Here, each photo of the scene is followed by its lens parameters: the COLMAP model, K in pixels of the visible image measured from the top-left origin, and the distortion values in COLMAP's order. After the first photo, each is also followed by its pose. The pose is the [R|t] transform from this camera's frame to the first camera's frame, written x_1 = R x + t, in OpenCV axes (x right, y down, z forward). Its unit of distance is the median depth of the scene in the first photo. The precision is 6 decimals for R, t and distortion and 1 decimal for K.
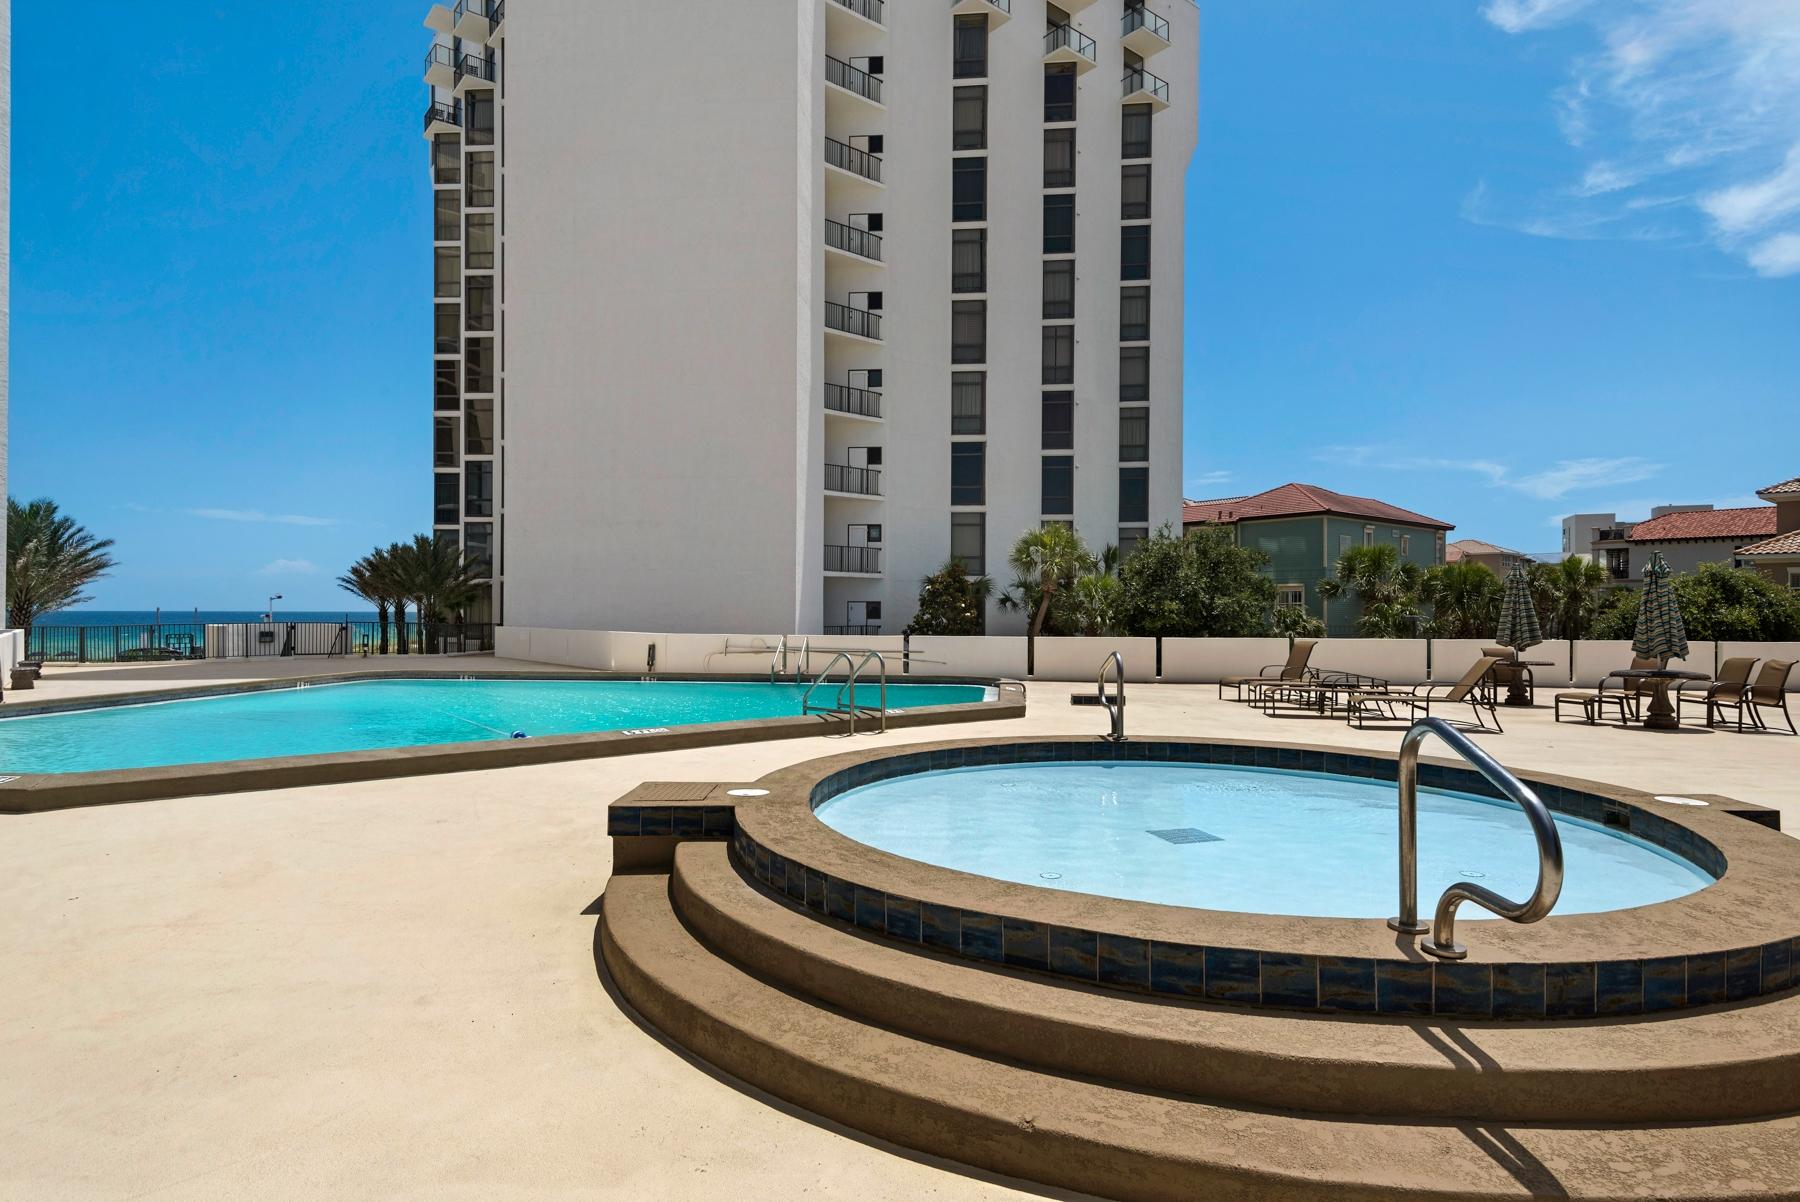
lens RADIAL K [[957.9, 0, 900.0], [0, 957.9, 601.0], [0, 0, 1]] dist [0.048721, -0.037633]
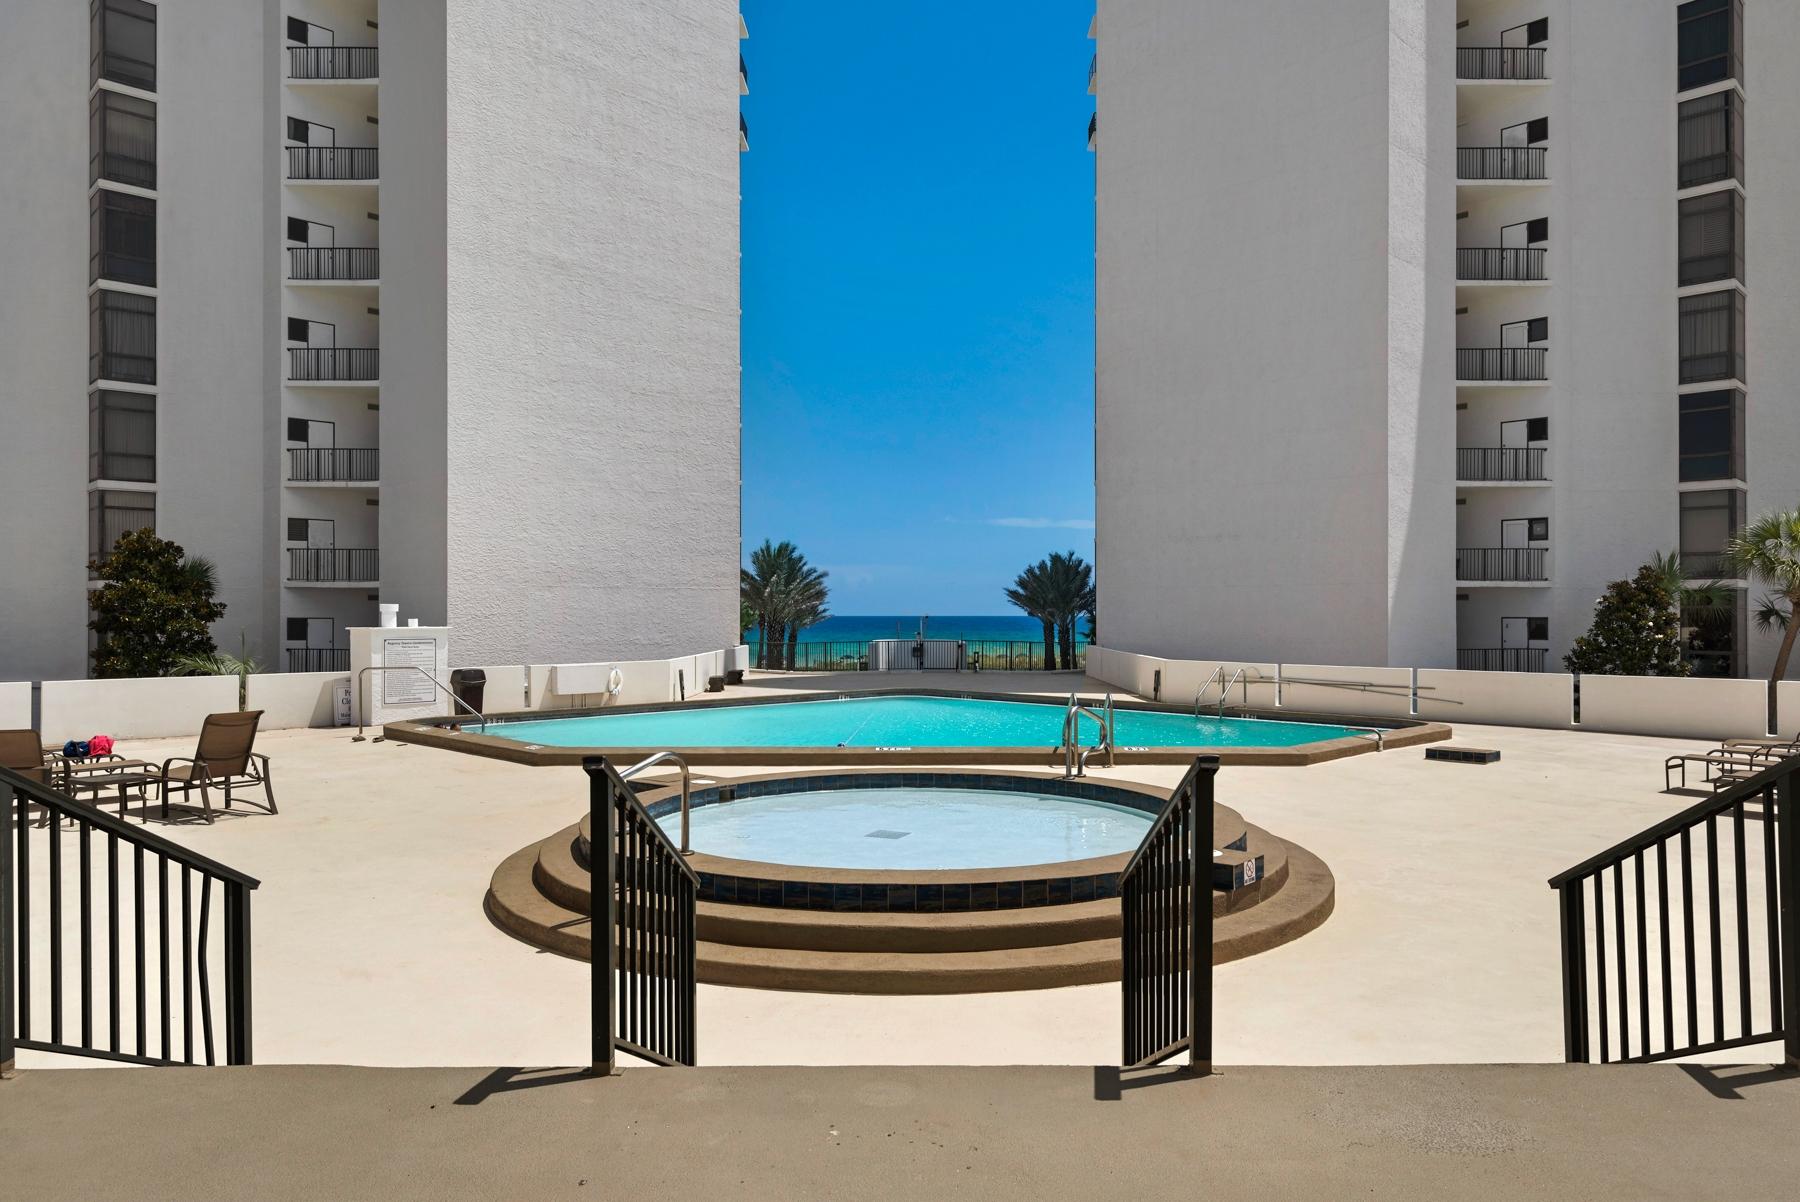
lens RADIAL K [[1155.4, 0, 900.0], [0, 1155.4, 601.0], [0, 0, 1]] dist [0.001662, 0.000136]
pose [[0.762833, -0.012969, -0.646465, 0.166374], [0.011668, 0.999912, -0.006292, -0.011660], [0.646490, -0.002743, 0.762917, -0.044174]]
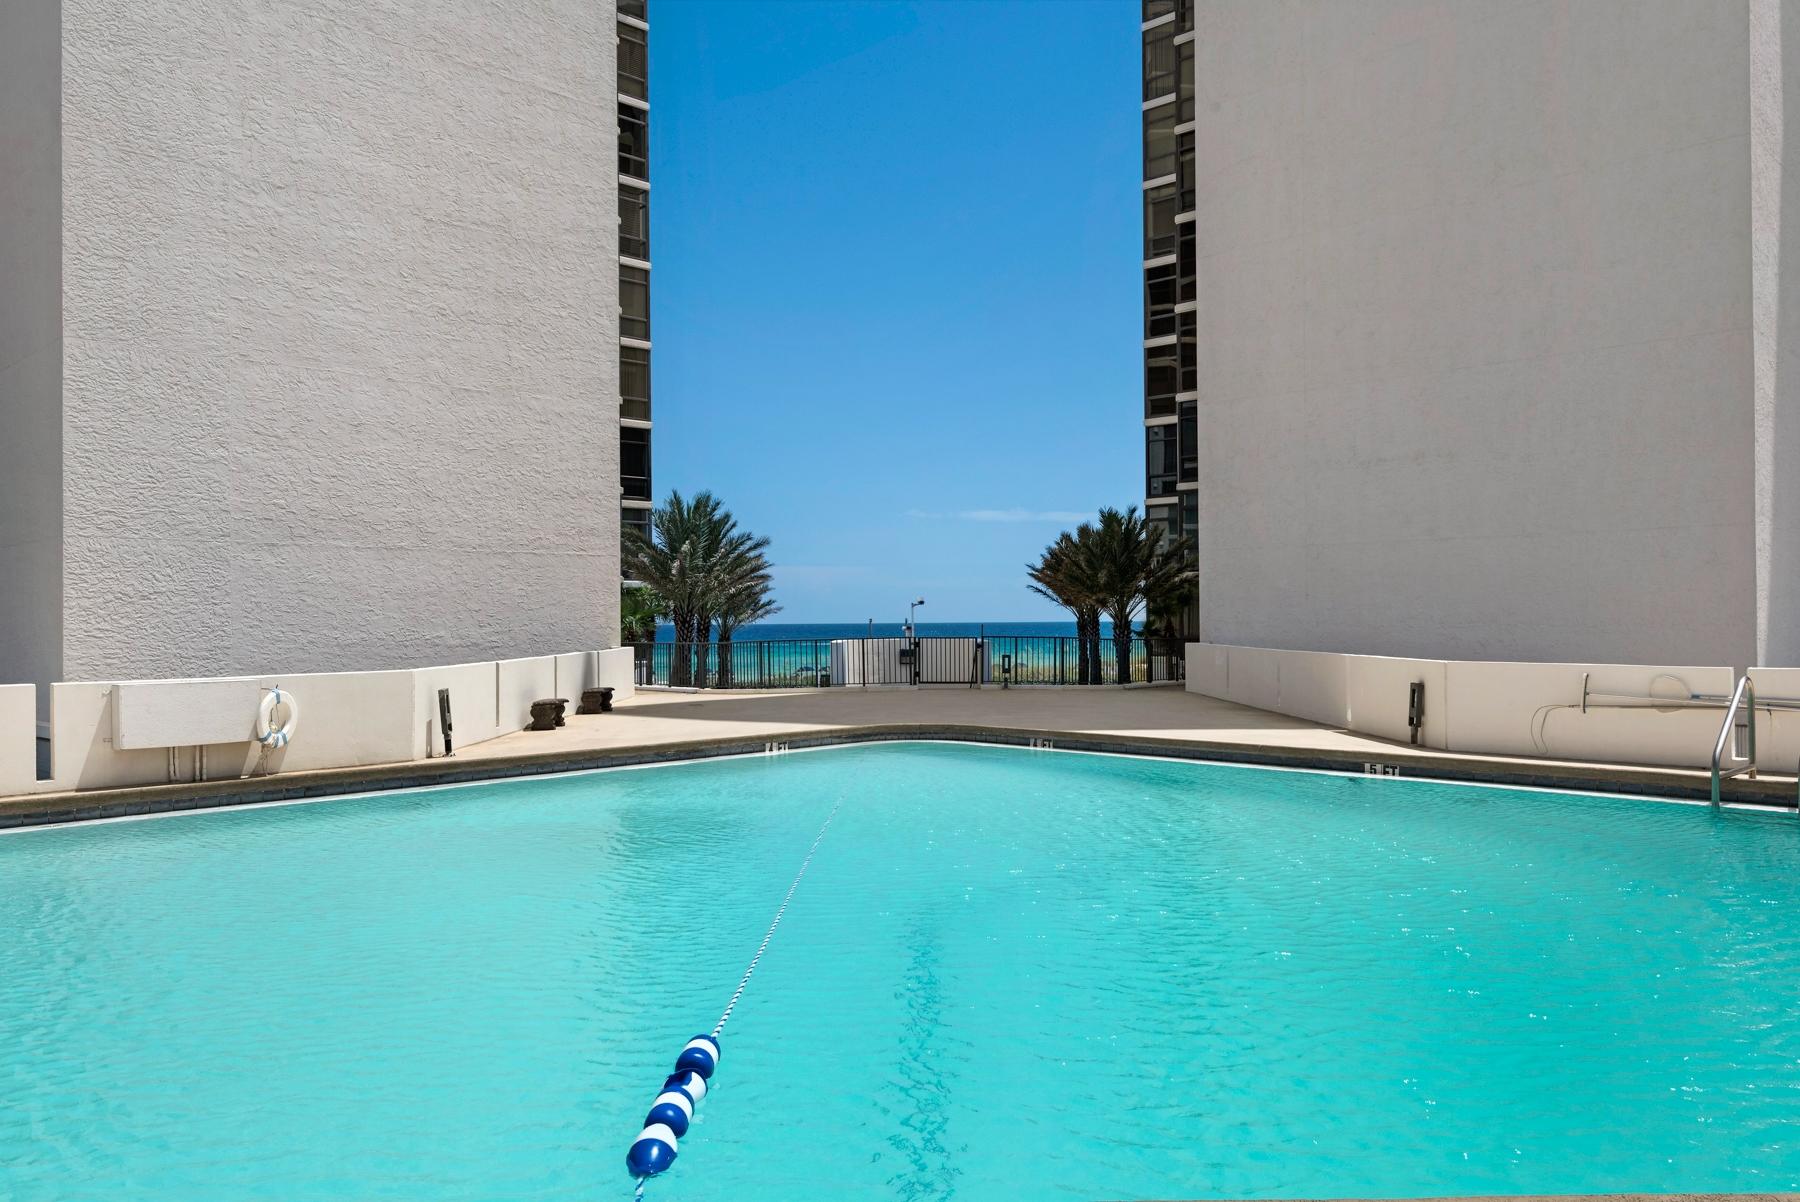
lens RADIAL K [[1309.5, 0, 900.0], [0, 1309.5, 601.0], [0, 0, 1]] dist [0.004596, 0.002733]
pose [[0.778372, -0.020424, -0.627471, -0.023603], [0.018612, 0.999782, -0.009454, 0.002713], [0.627527, -0.004319, 0.778583, 0.169125]]
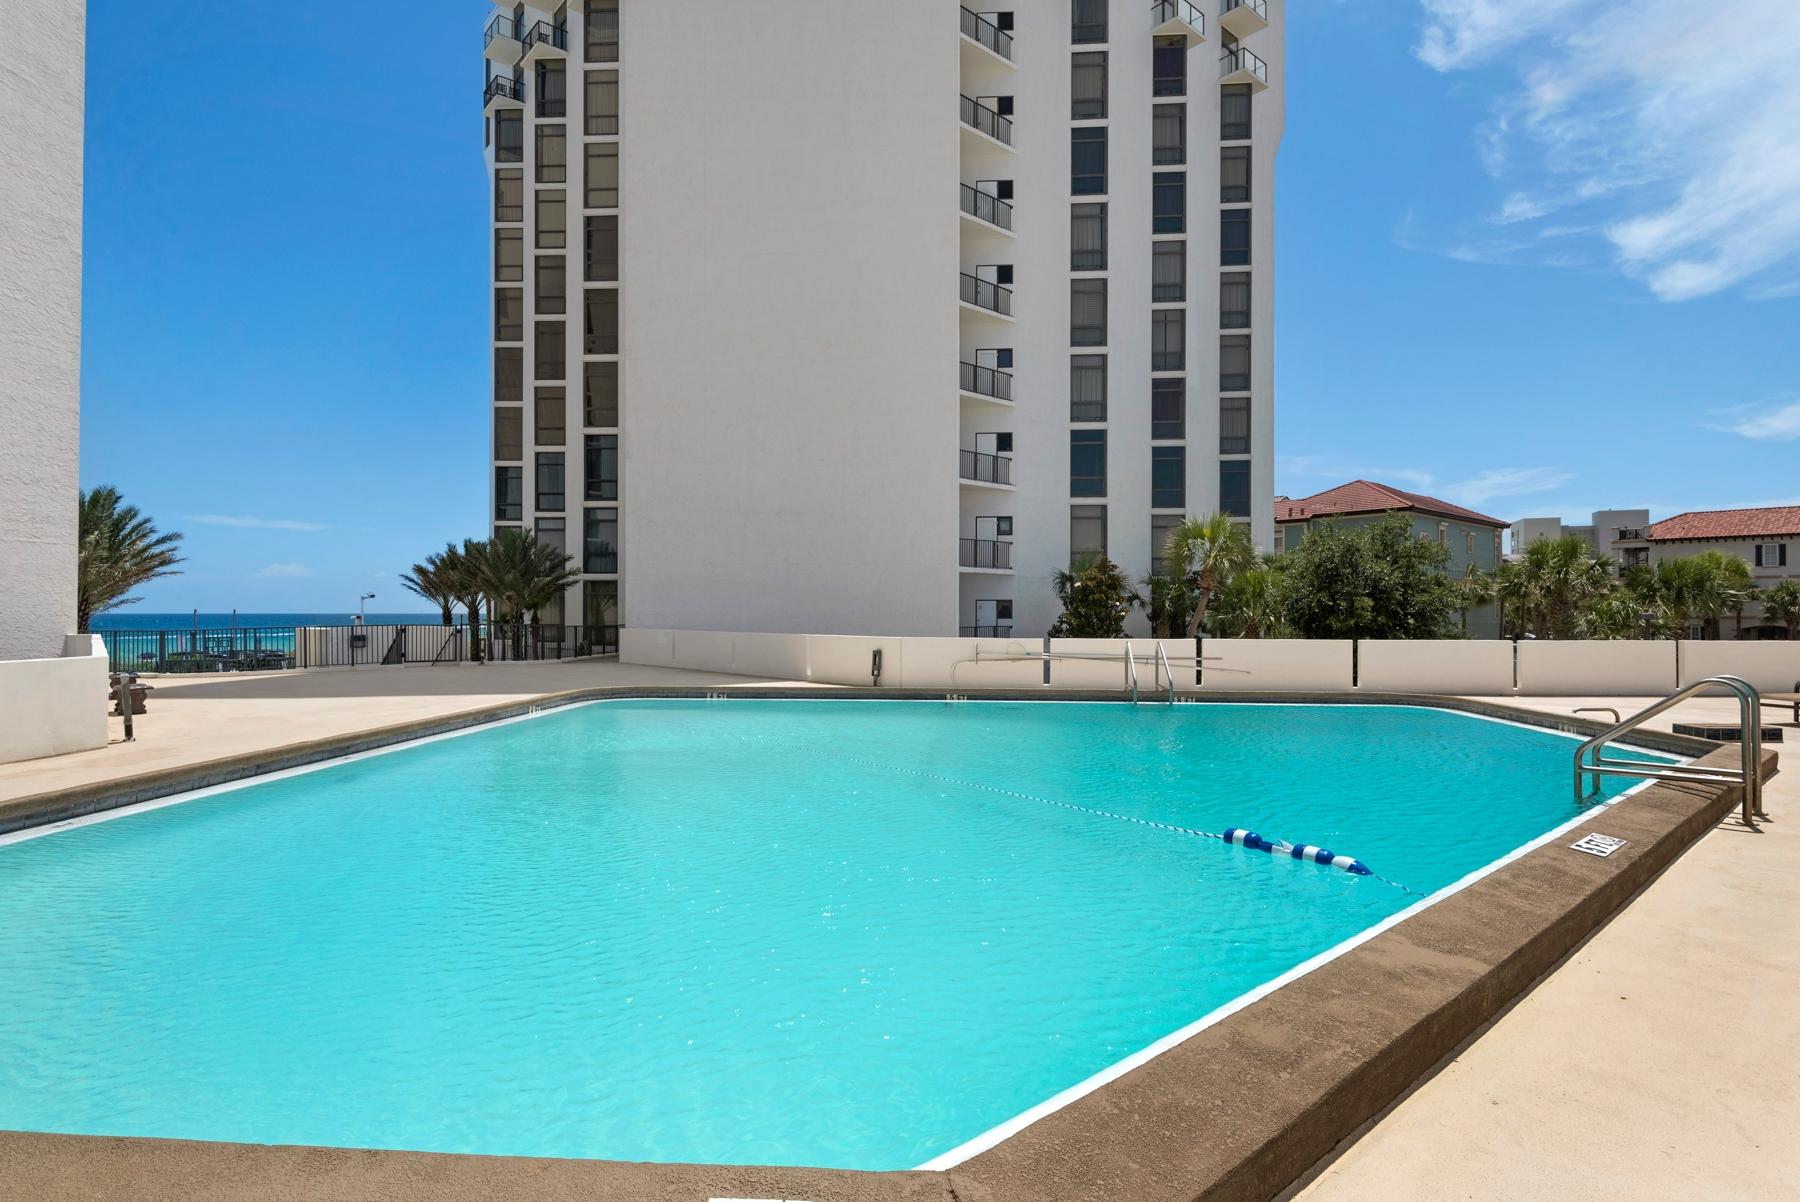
lens RADIAL K [[916.1, 0, 900.0], [0, 916.1, 601.0], [0, 0, 1]] dist [0.026660, -0.024061]
pose [[0.999560, -0.003182, 0.029484, -0.139647], [0.003220, 0.999994, -0.001243, 0.001934], [-0.029480, 0.001337, 0.999564, 0.110164]]
